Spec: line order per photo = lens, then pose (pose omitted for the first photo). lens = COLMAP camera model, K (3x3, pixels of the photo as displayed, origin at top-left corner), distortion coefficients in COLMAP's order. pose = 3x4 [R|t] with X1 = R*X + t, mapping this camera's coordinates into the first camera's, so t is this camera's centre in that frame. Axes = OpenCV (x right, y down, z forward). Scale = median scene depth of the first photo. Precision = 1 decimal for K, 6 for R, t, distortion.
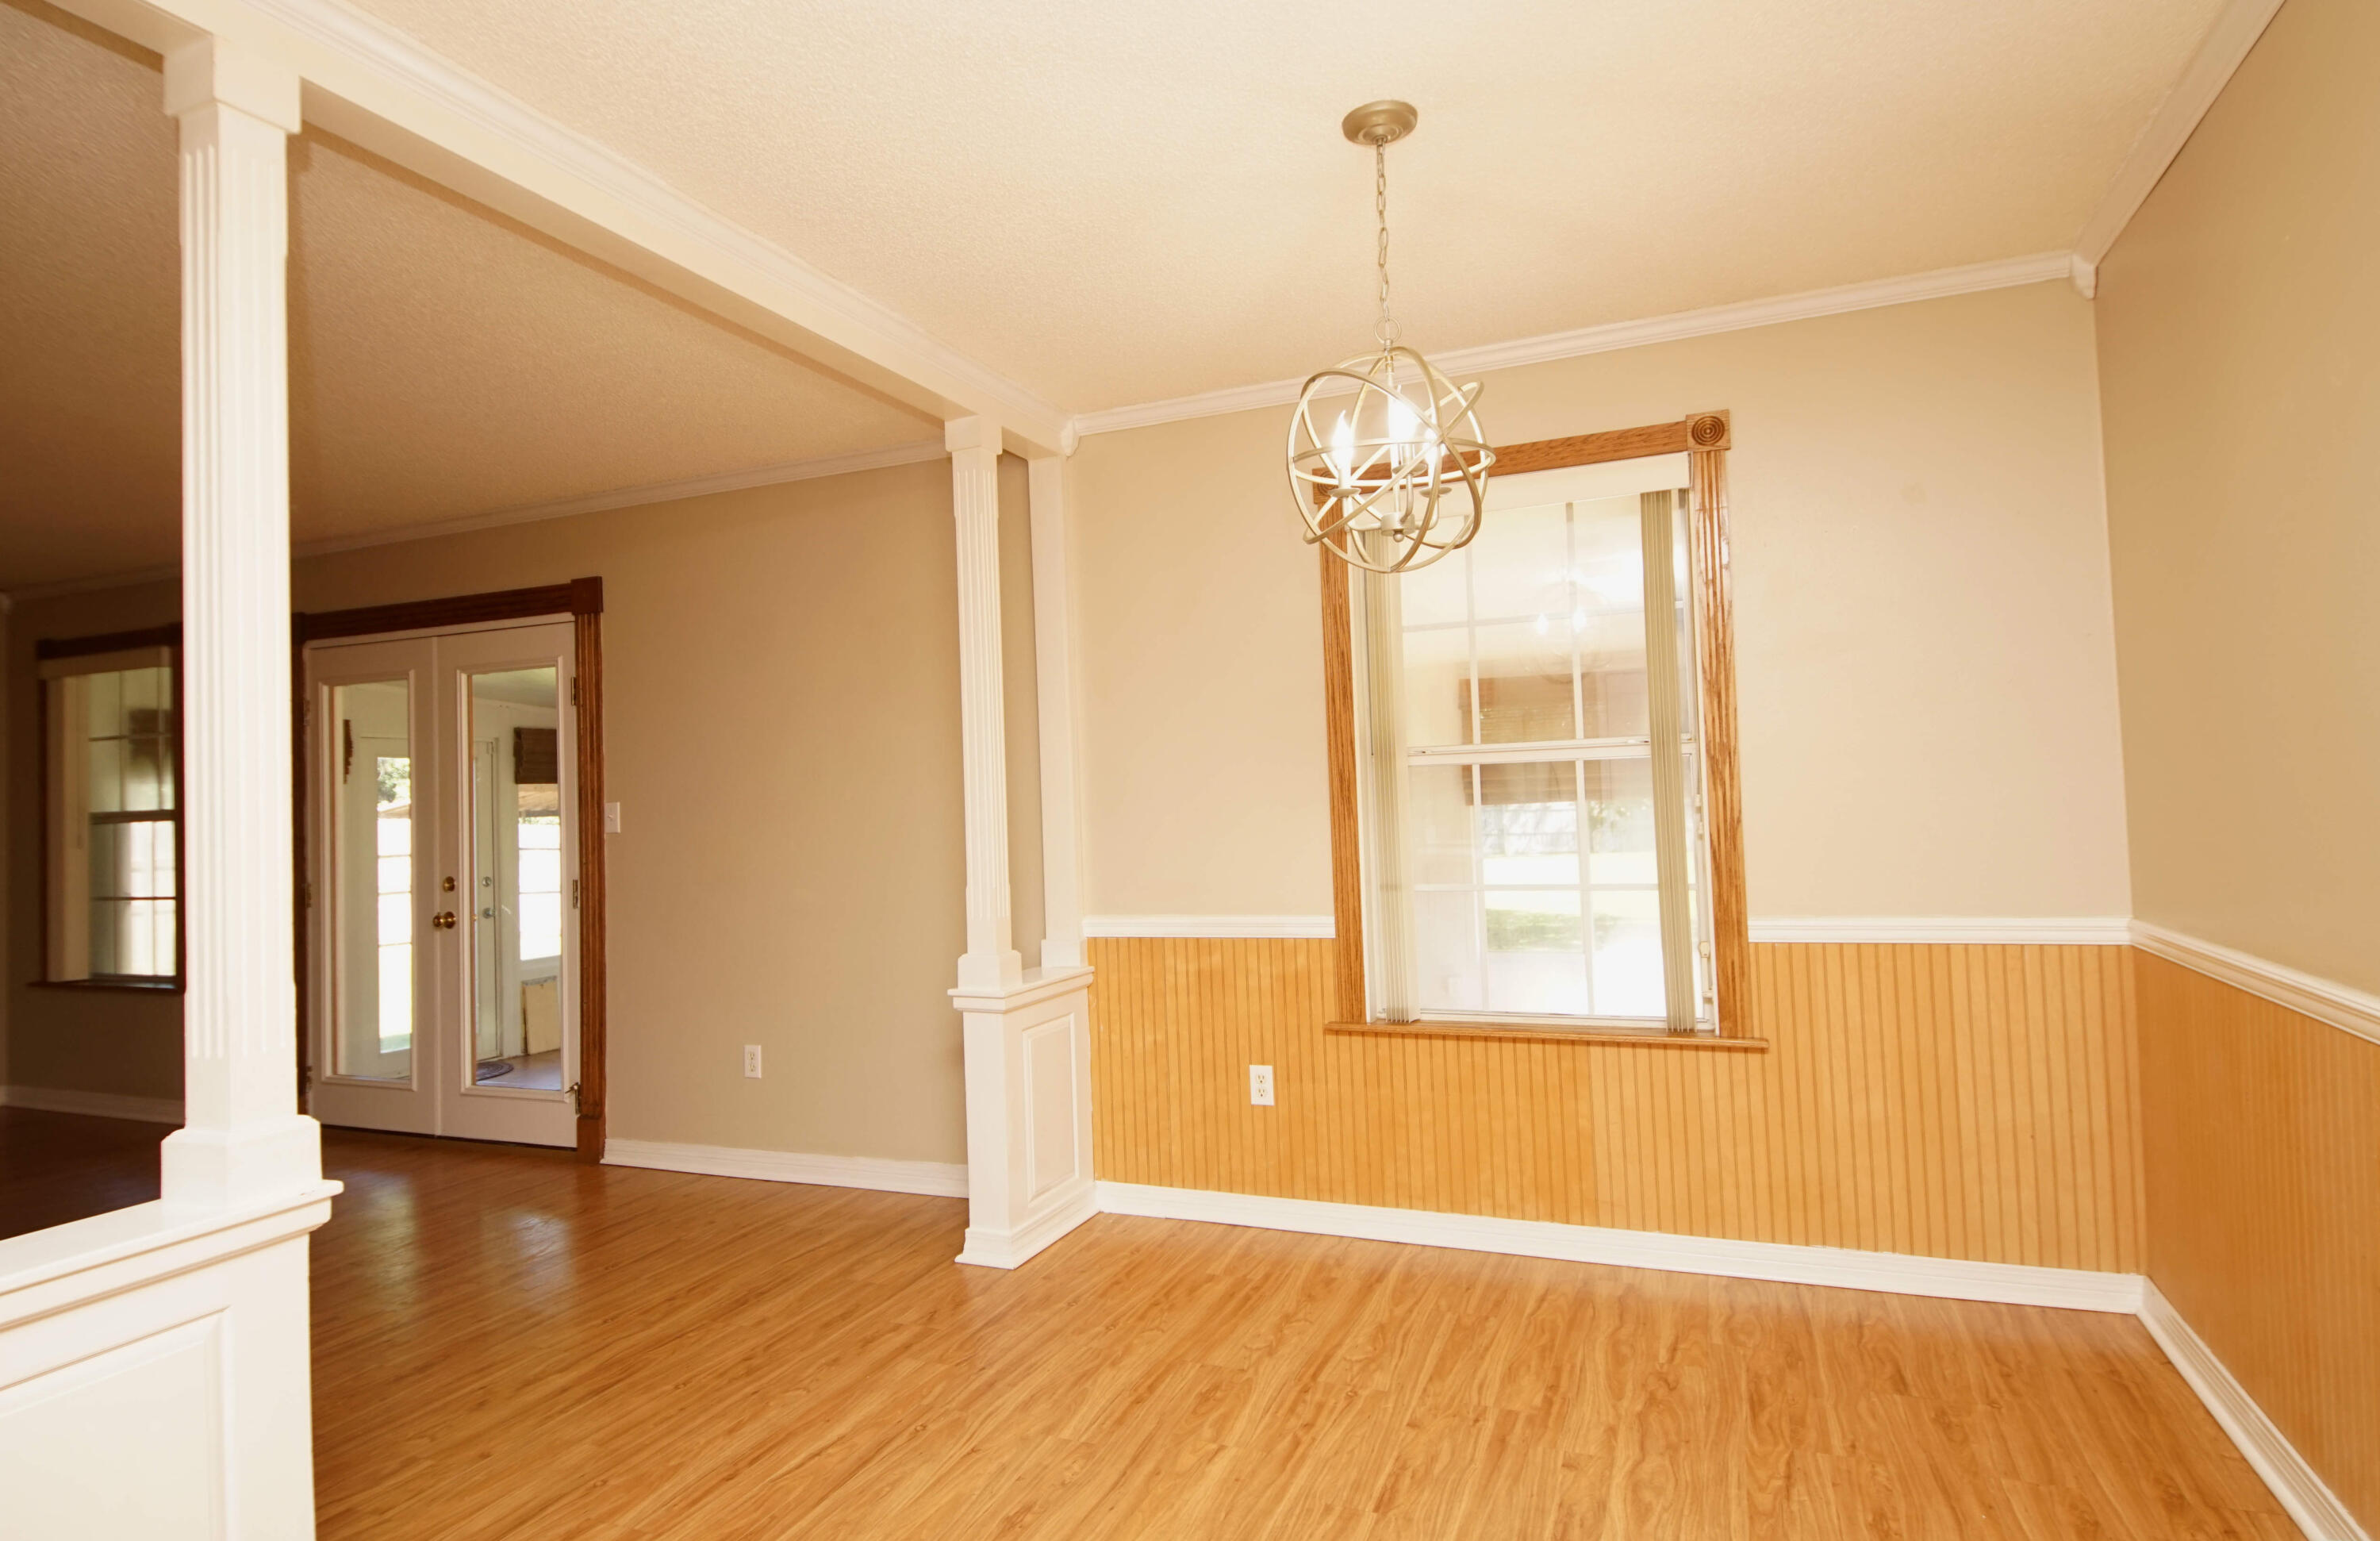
lens RADIAL K [[1301.7, 0, 1173.7], [0, 1301.7, 754.7], [0, 0, 1]] dist [0.053504, -0.053026]
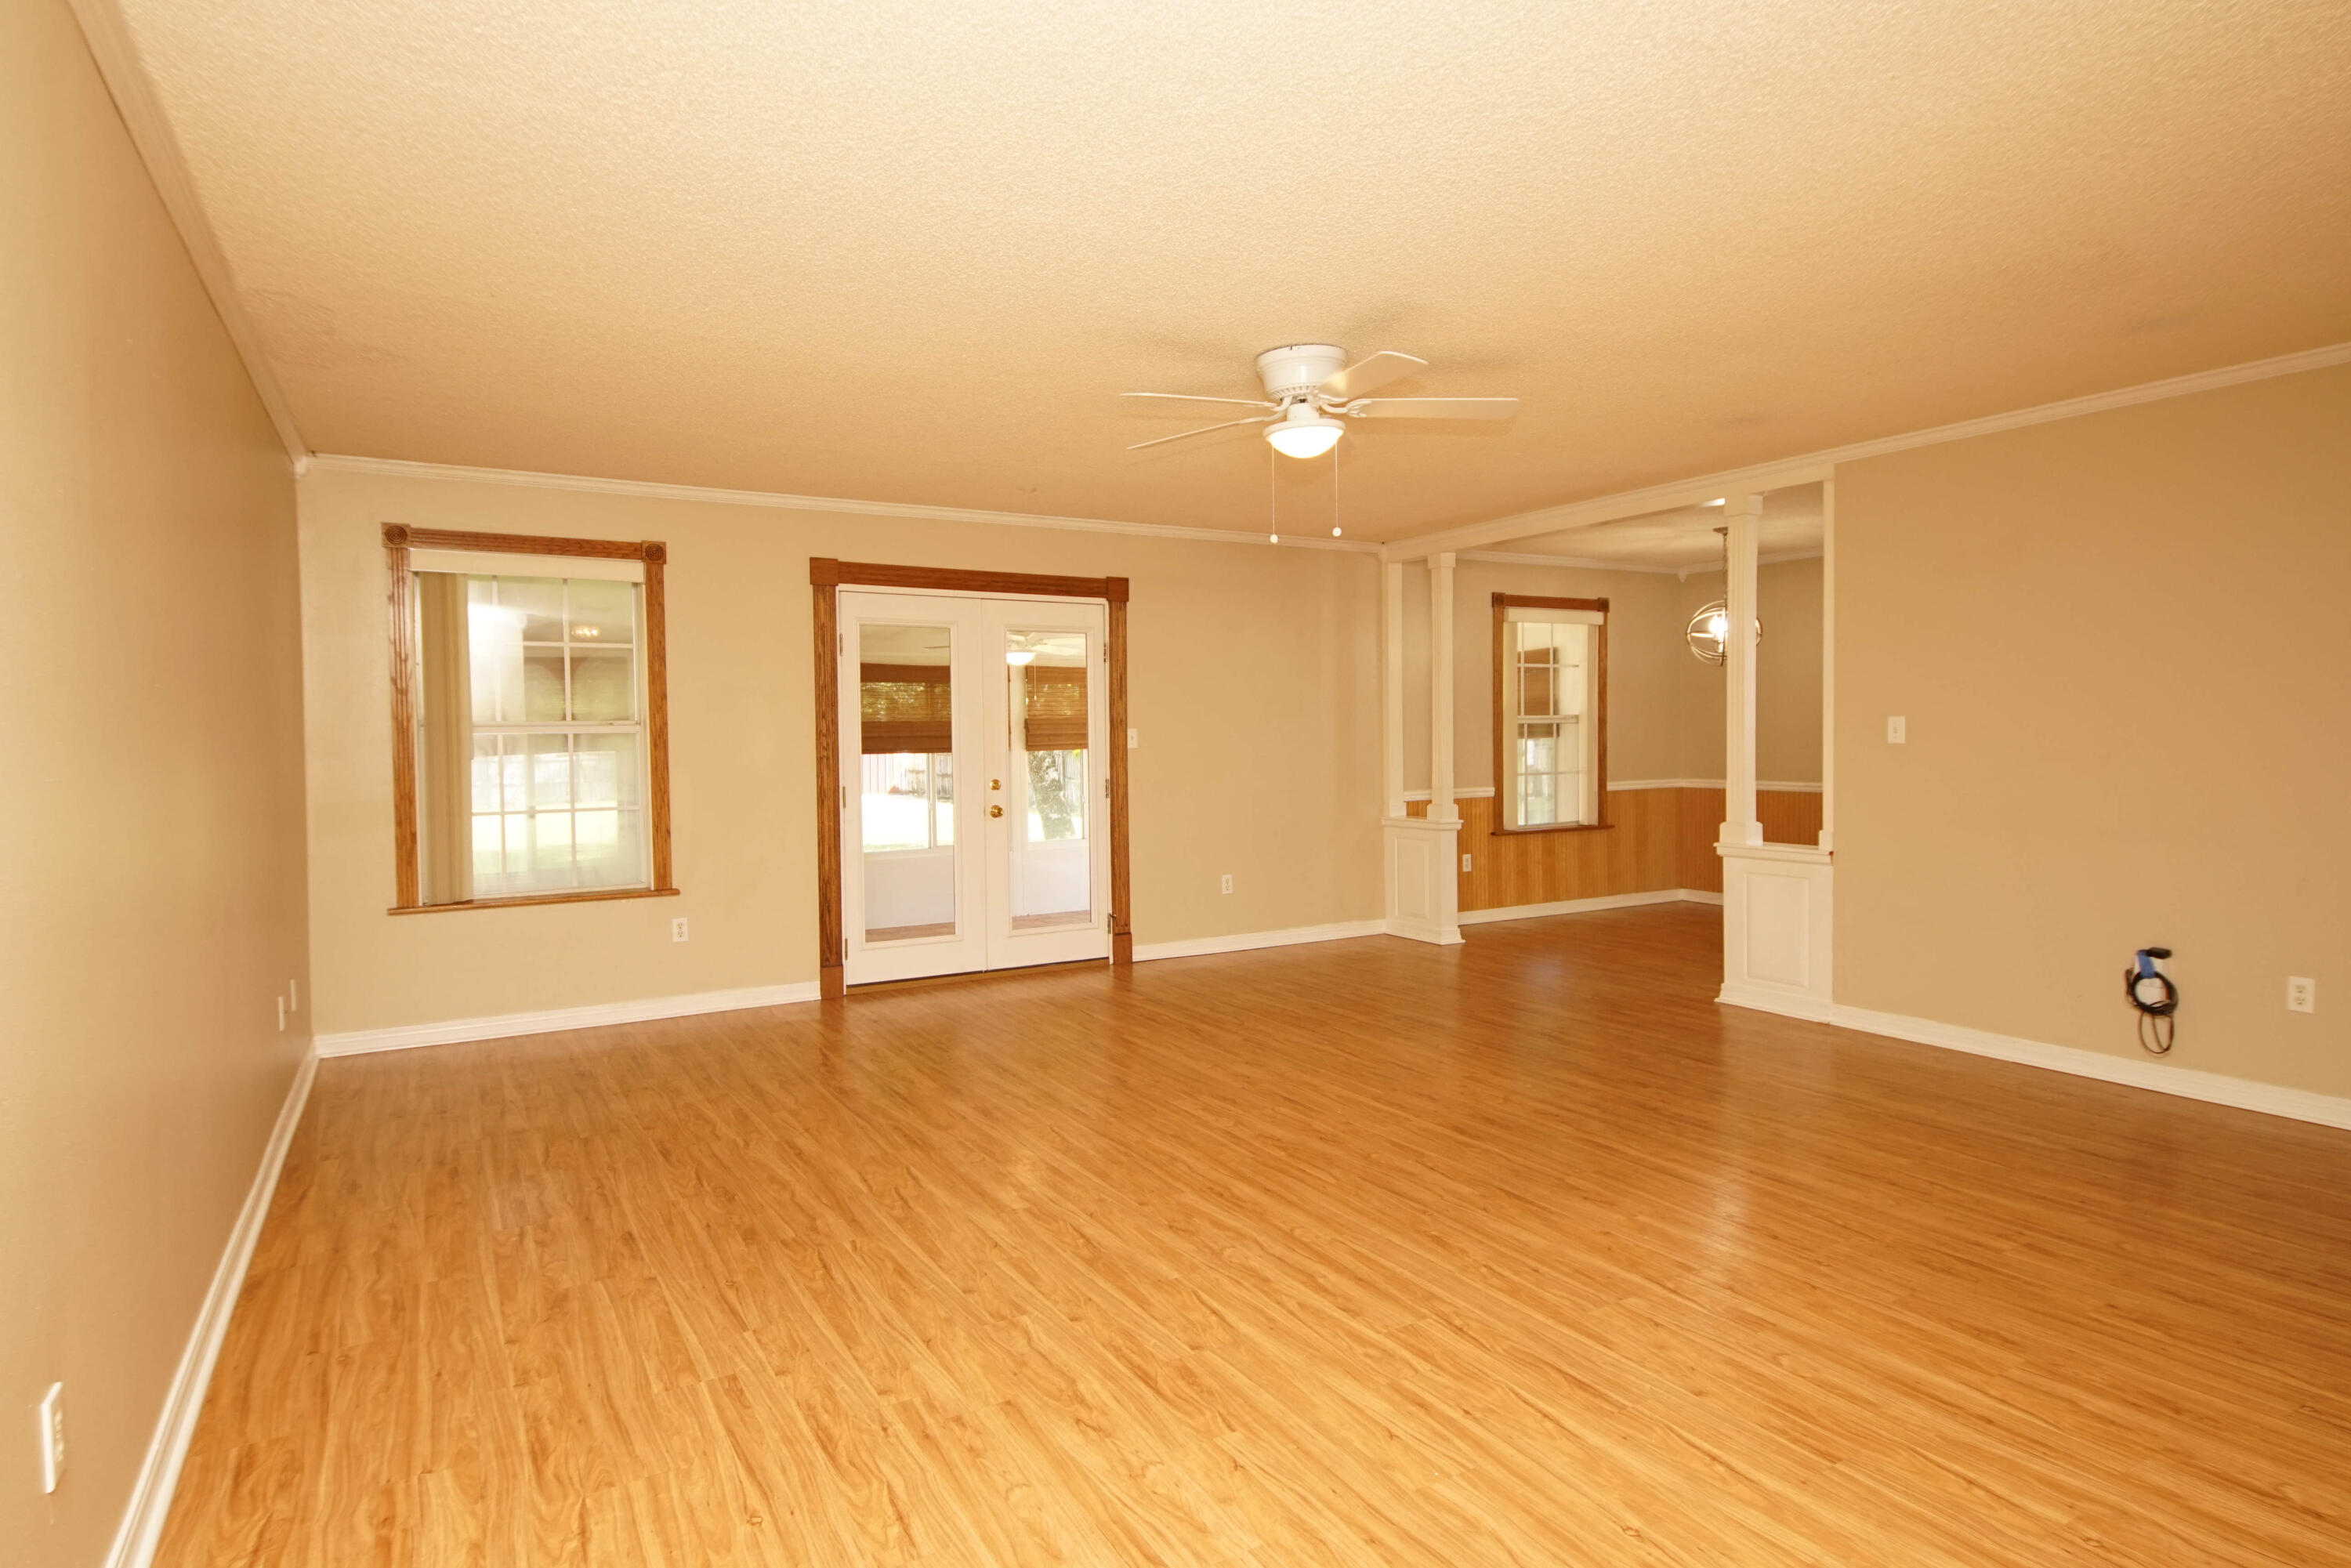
lens RADIAL K [[1261.2, 0, 1155.8], [0, 1261.2, 767.6], [0, 0, 1]] dist [0.038070, -0.036737]
pose [[0.608110, 0.005435, 0.793834, -2.066873], [-0.038979, 0.998975, 0.023021, 0.061766], [-0.792896, -0.044943, 0.607698, 0.114227]]
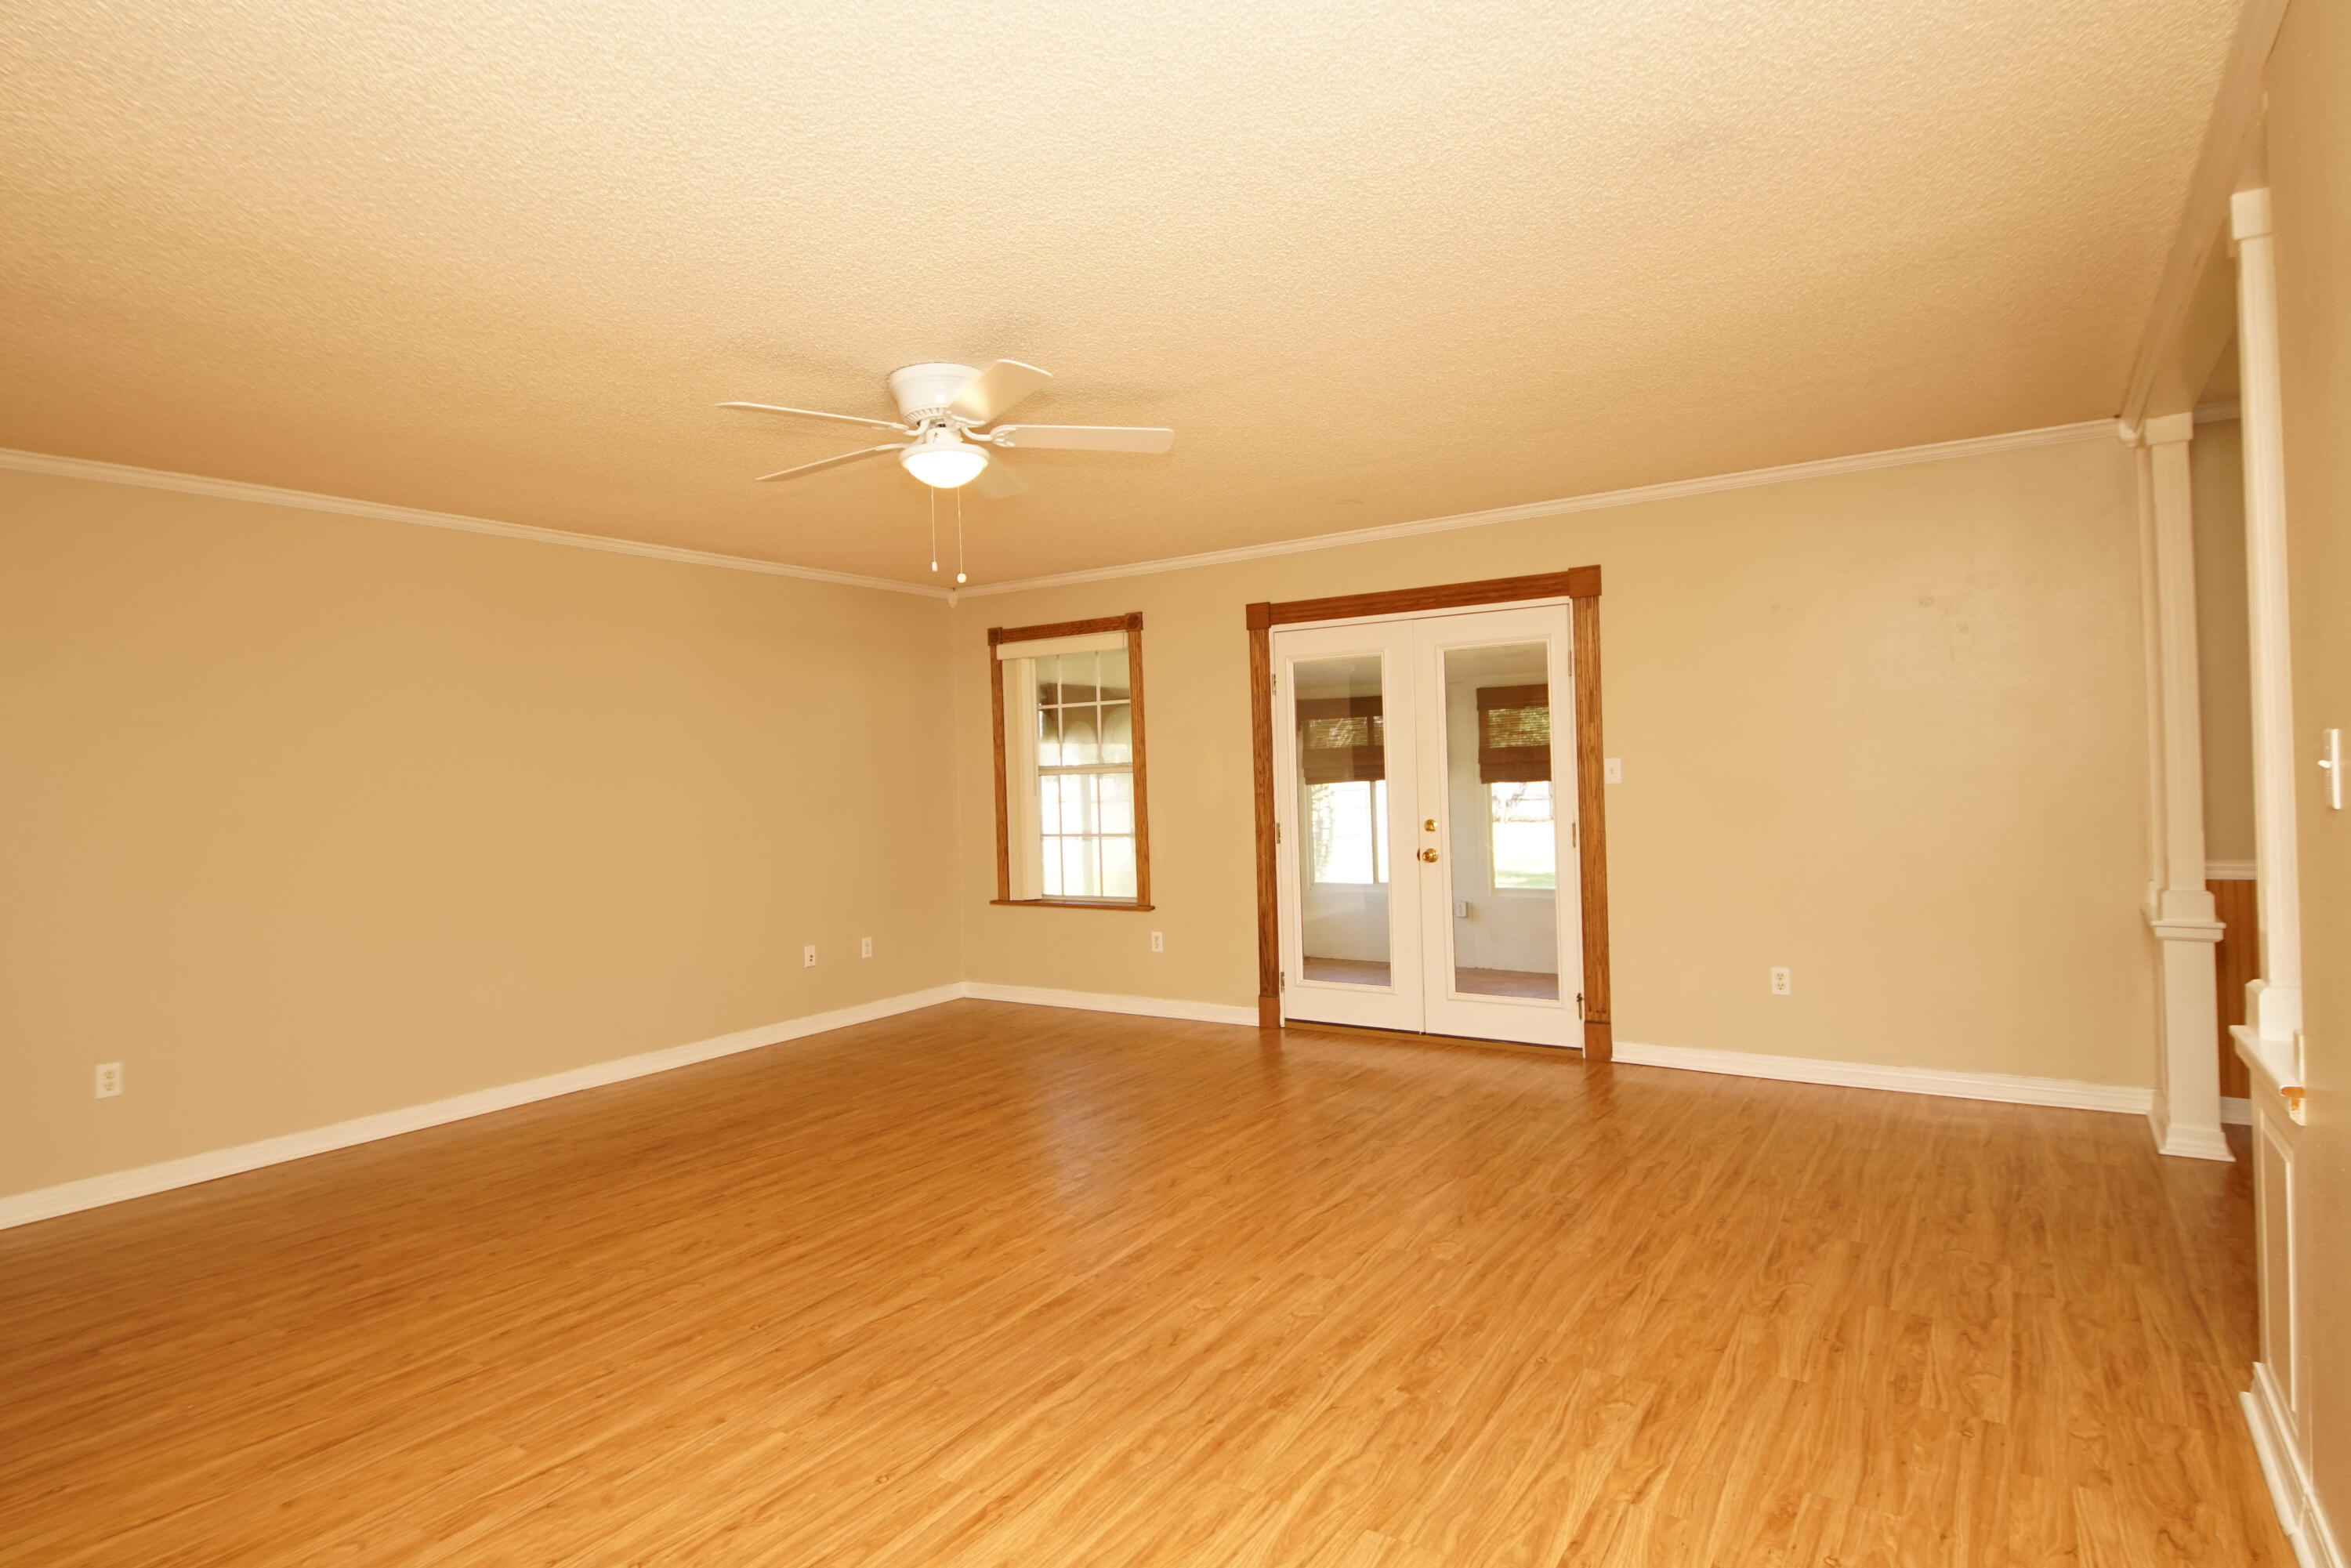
lens RADIAL K [[1261.2, 0, 1155.8], [0, 1261.2, 767.6], [0, 0, 1]] dist [0.038070, -0.036737]
pose [[0.980529, 0.002709, -0.196354, -0.797565], [0.005155, 0.999205, 0.039527, -0.002352], [0.196305, -0.039770, 0.979736, -0.252044]]
